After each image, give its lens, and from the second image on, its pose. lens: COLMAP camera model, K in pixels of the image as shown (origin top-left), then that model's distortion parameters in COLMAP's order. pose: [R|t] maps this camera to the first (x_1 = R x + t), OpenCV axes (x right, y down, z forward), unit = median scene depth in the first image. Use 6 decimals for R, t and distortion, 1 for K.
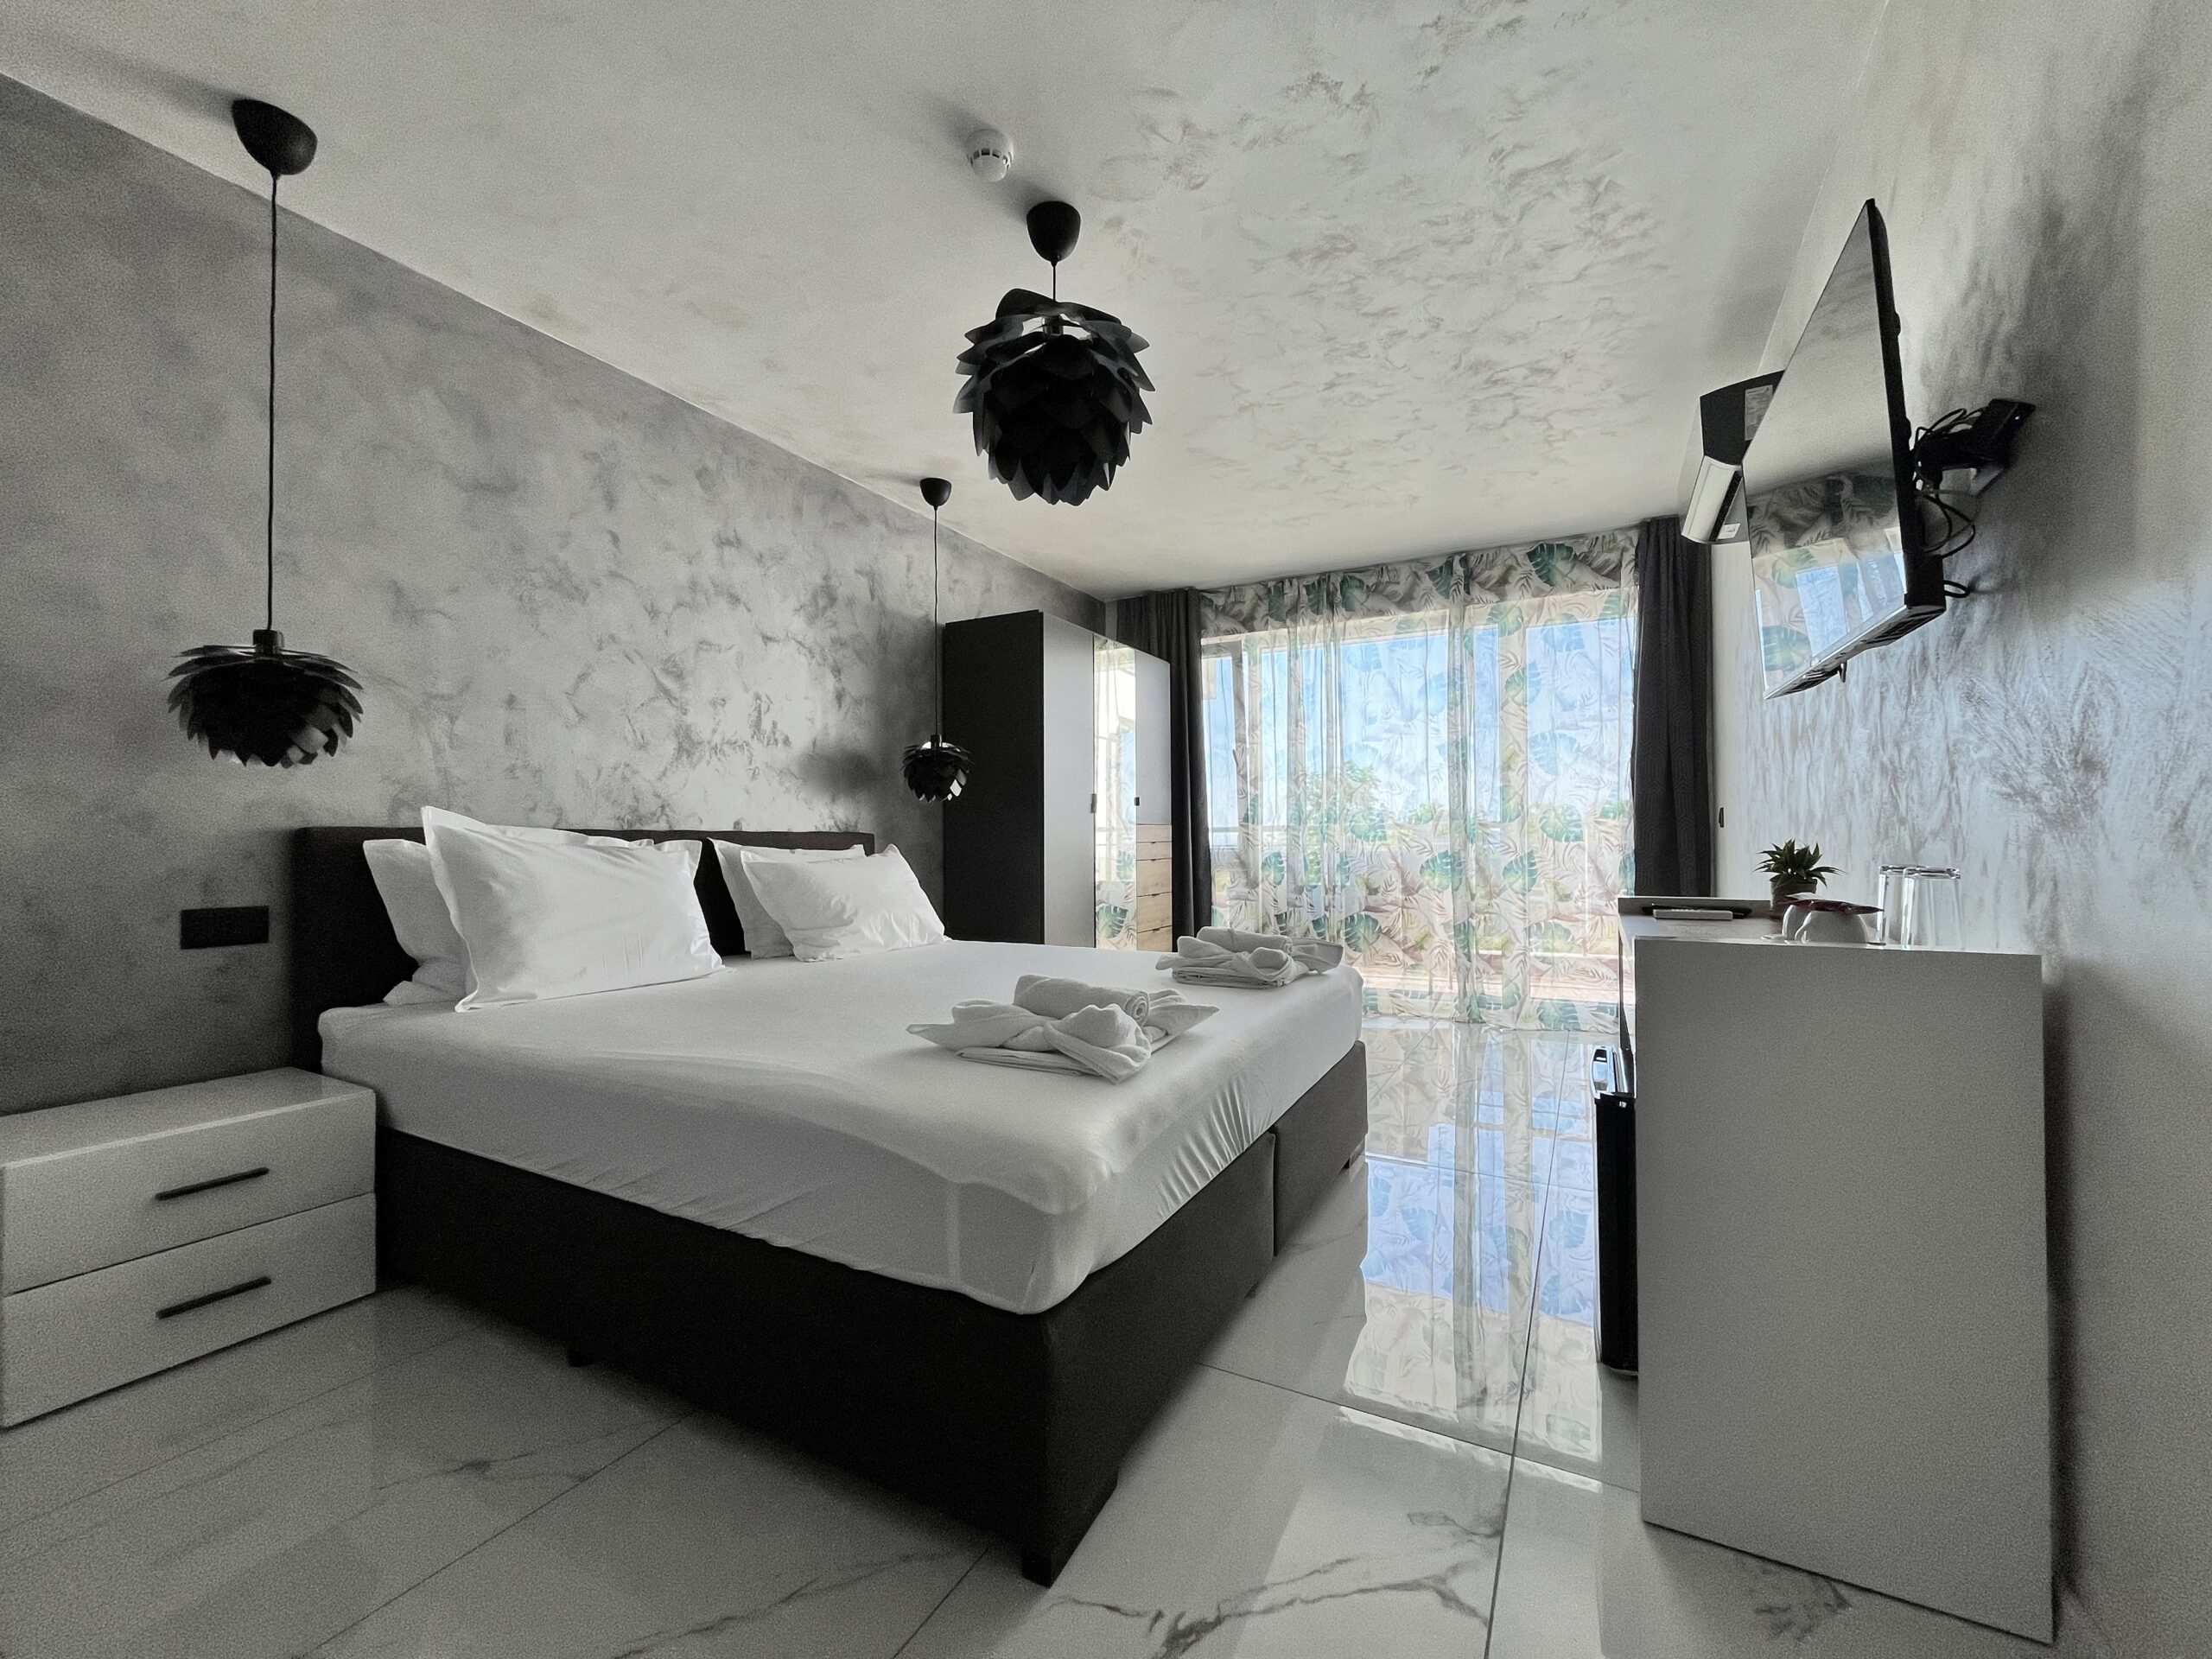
lens RADIAL K [[890.4, 0, 1105.9], [0, 890.4, 833.7], [0, 0, 1]] dist [-0.001449, 0.000046]
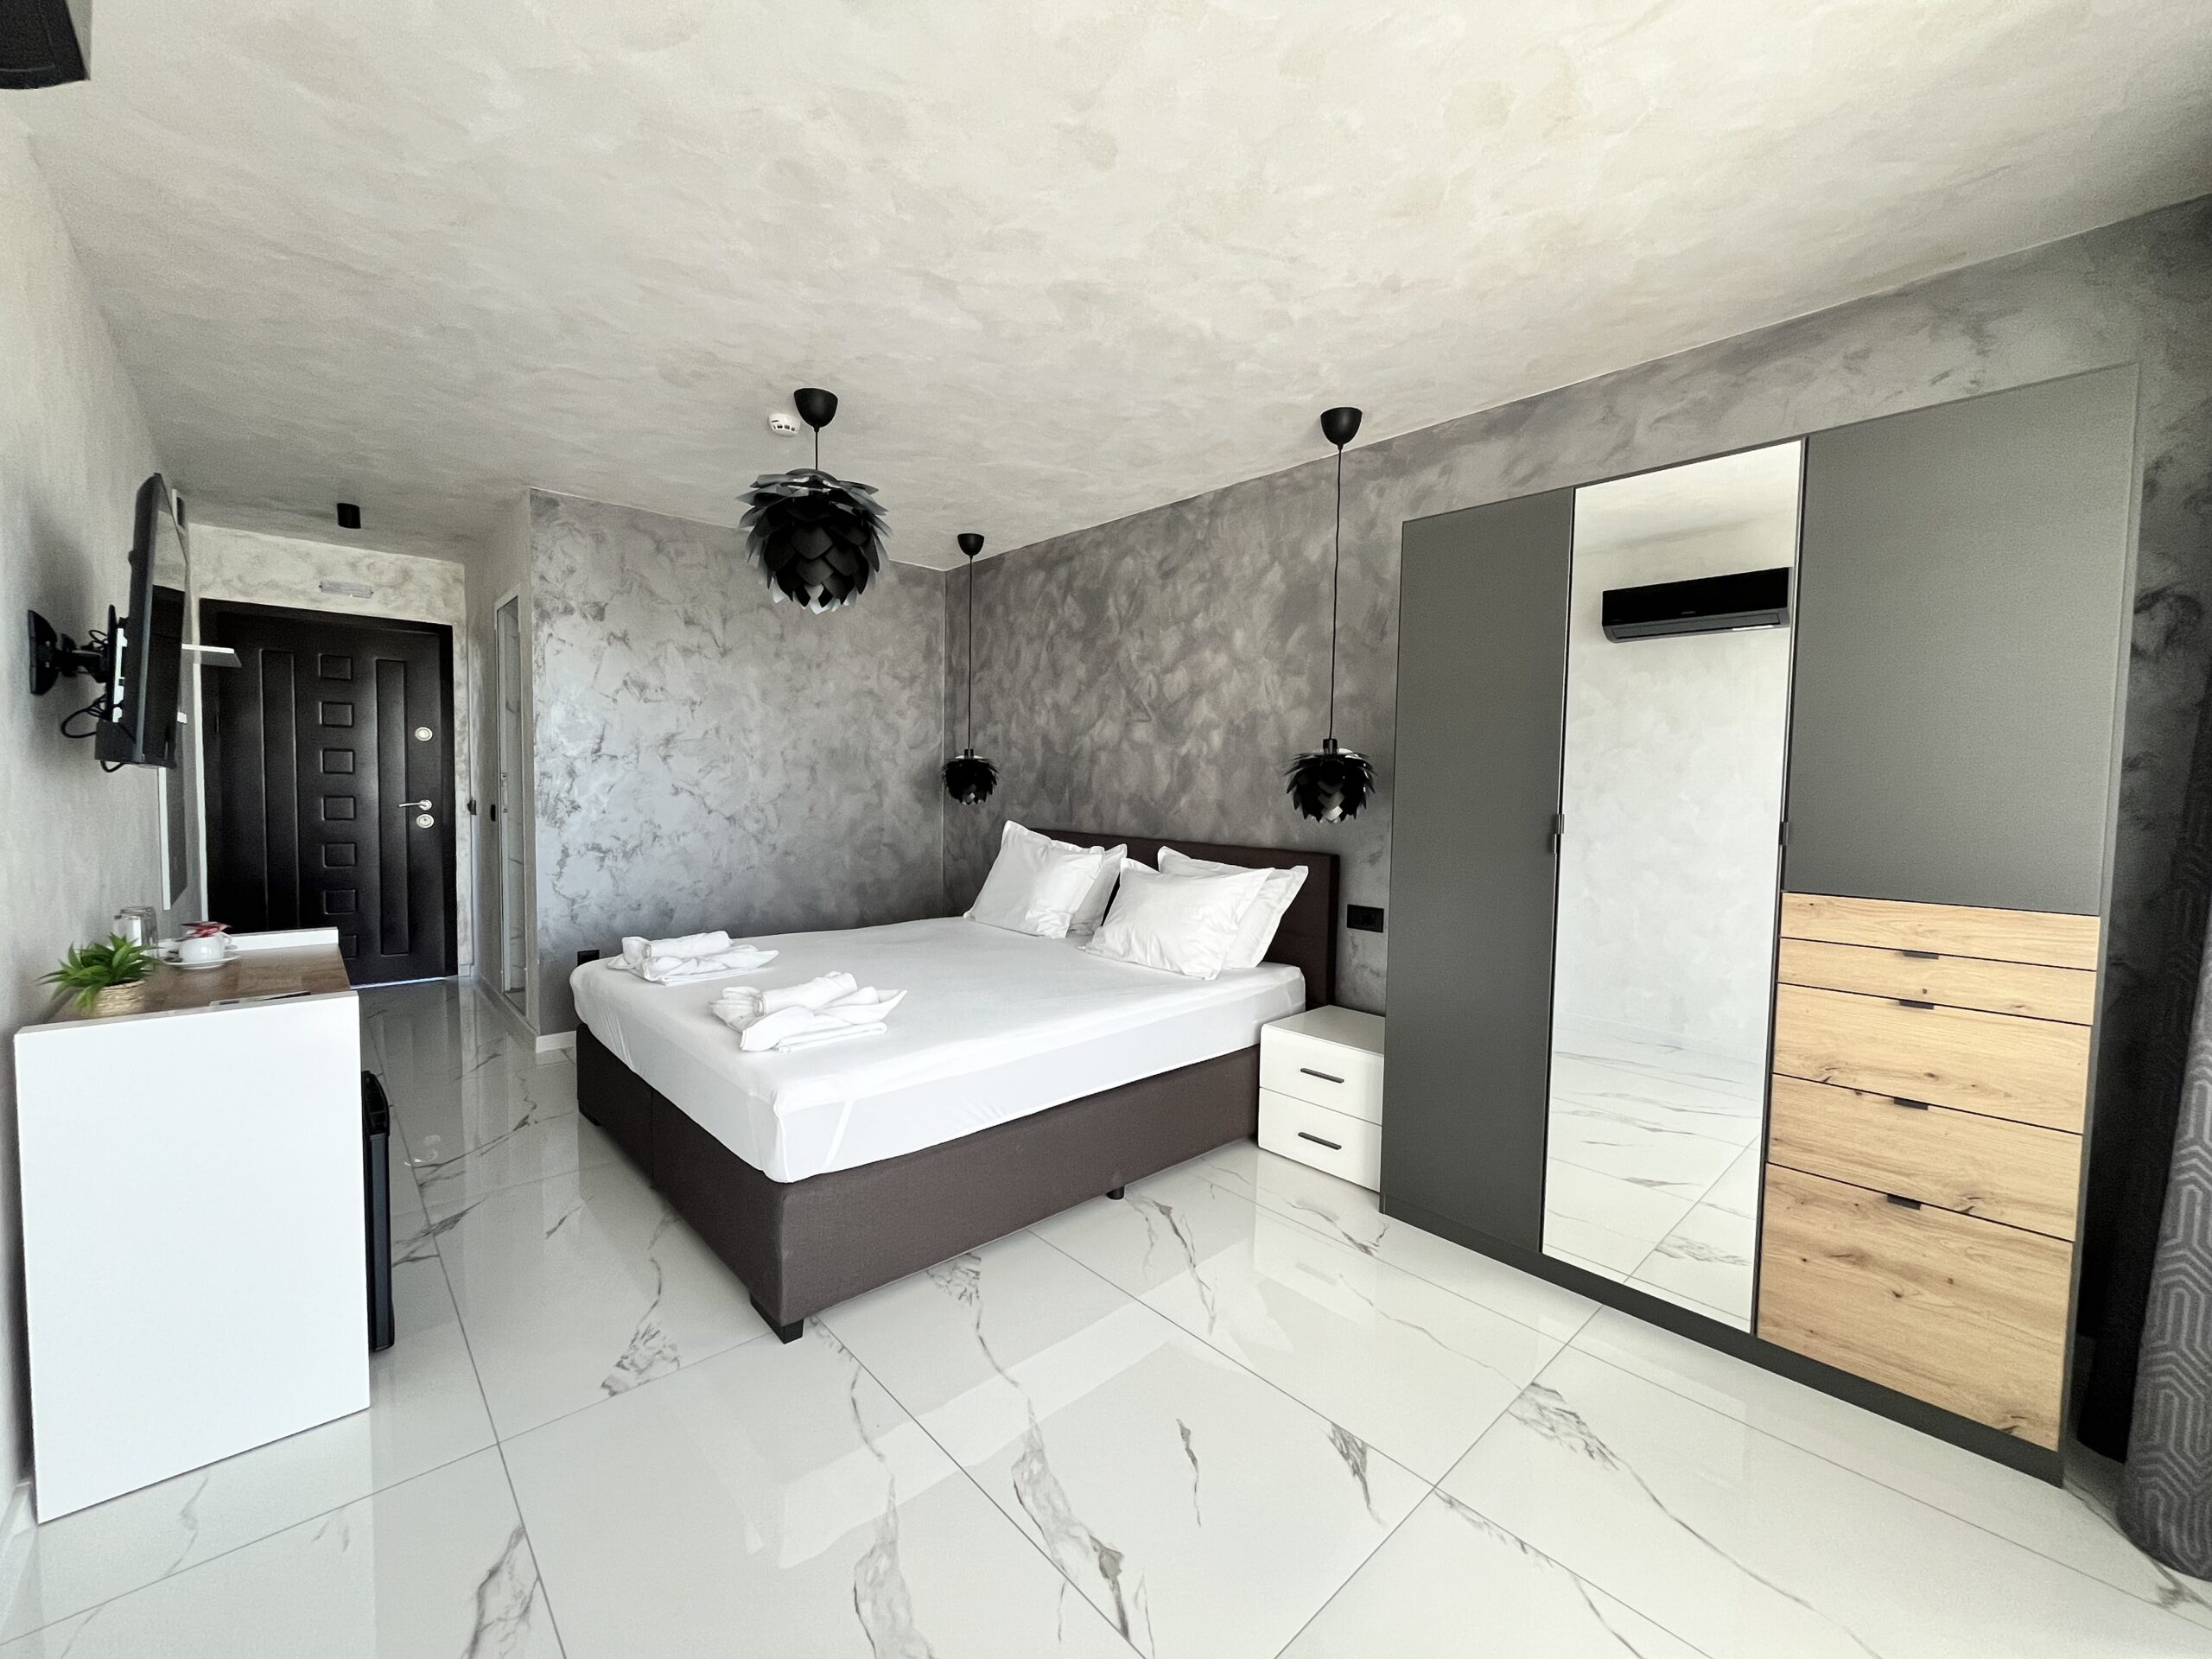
lens RADIAL K [[890.4, 0, 1104.3], [0, 890.4, 827.1], [0, 0, 1]] dist [-0.001449, 0.000046]
pose [[-0.324925, 0.052148, -0.944301, 0.822714], [-0.006198, 0.998340, 0.057265, -0.098554], [0.945719, 0.024460, -0.324063, 1.385852]]
